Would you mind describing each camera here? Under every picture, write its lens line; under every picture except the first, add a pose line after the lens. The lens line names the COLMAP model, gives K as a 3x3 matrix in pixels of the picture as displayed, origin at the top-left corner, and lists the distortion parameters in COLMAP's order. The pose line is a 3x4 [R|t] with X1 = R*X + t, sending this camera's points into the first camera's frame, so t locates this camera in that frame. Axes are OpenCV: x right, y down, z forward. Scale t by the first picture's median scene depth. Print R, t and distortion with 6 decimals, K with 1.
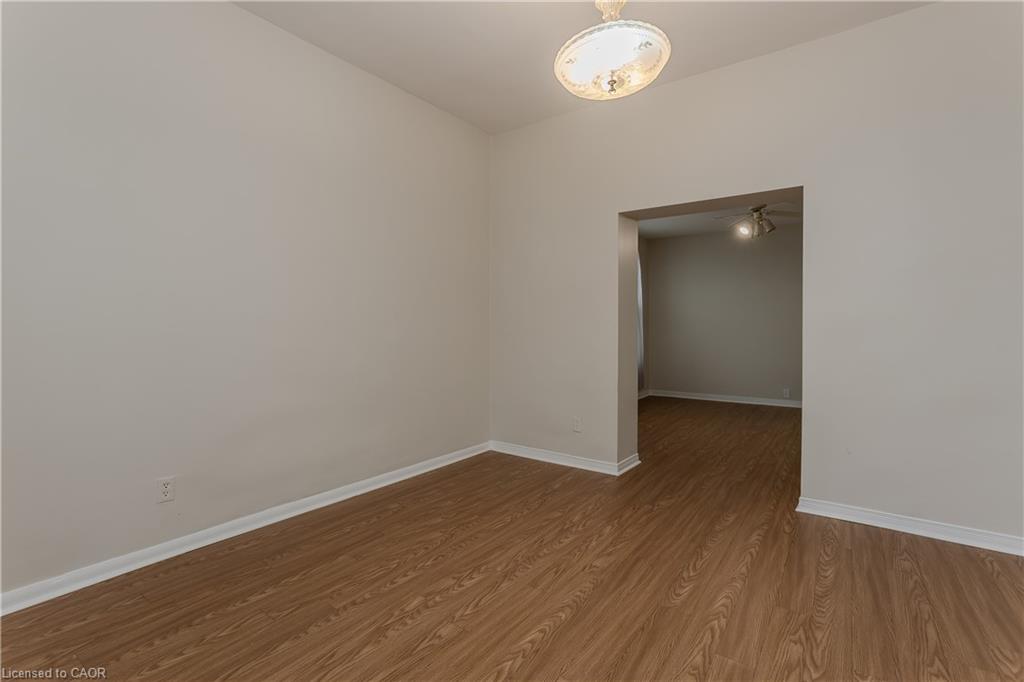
lens RADIAL K [[474.2, 0, 510.6], [0, 474.2, 328.6], [0, 0, 1]] dist [-0.005637, 0.001012]
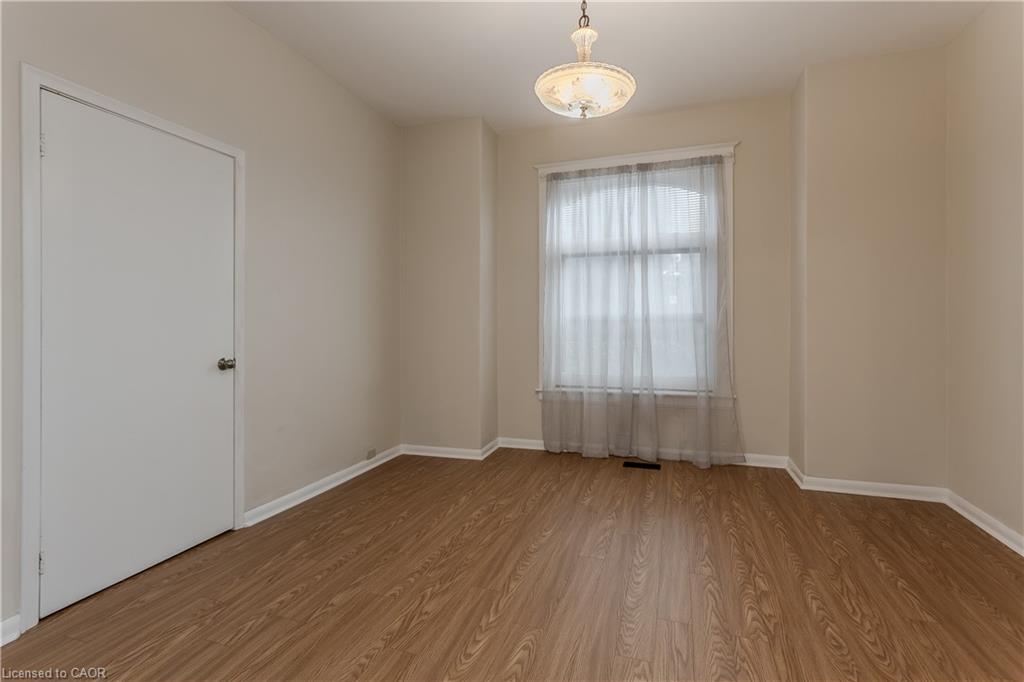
lens RADIAL K [[474.2, 0, 510.6], [0, 474.2, 328.6], [0, 0, 1]] dist [-0.005637, 0.001012]
pose [[-0.960704, 0.004666, -0.277535, 0.546111], [-0.001474, 0.999759, 0.021911, -0.014492], [0.277570, 0.021459, -0.960466, 1.598568]]
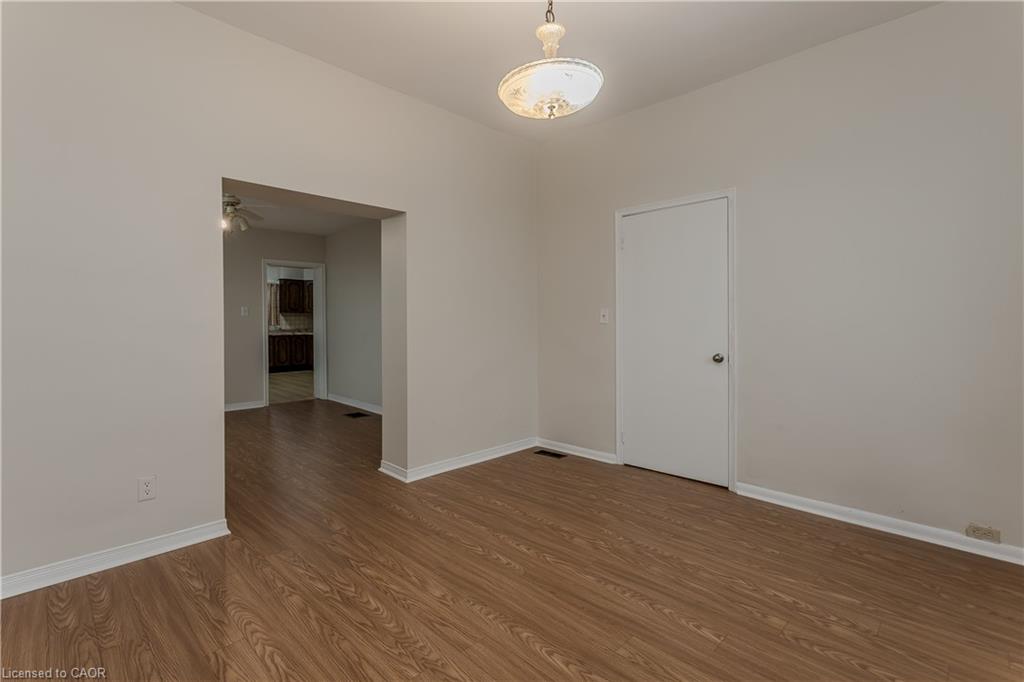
lens RADIAL K [[463.3, 0, 510.9], [0, 463.3, 328.6], [0, 0, 1]] dist [0.000795, 0.001290]
pose [[0.157473, -0.011089, 0.987461, -0.677019], [0.011210, 0.999893, 0.009440, -0.018542], [-0.987460, 0.009583, 0.157581, 0.728901]]
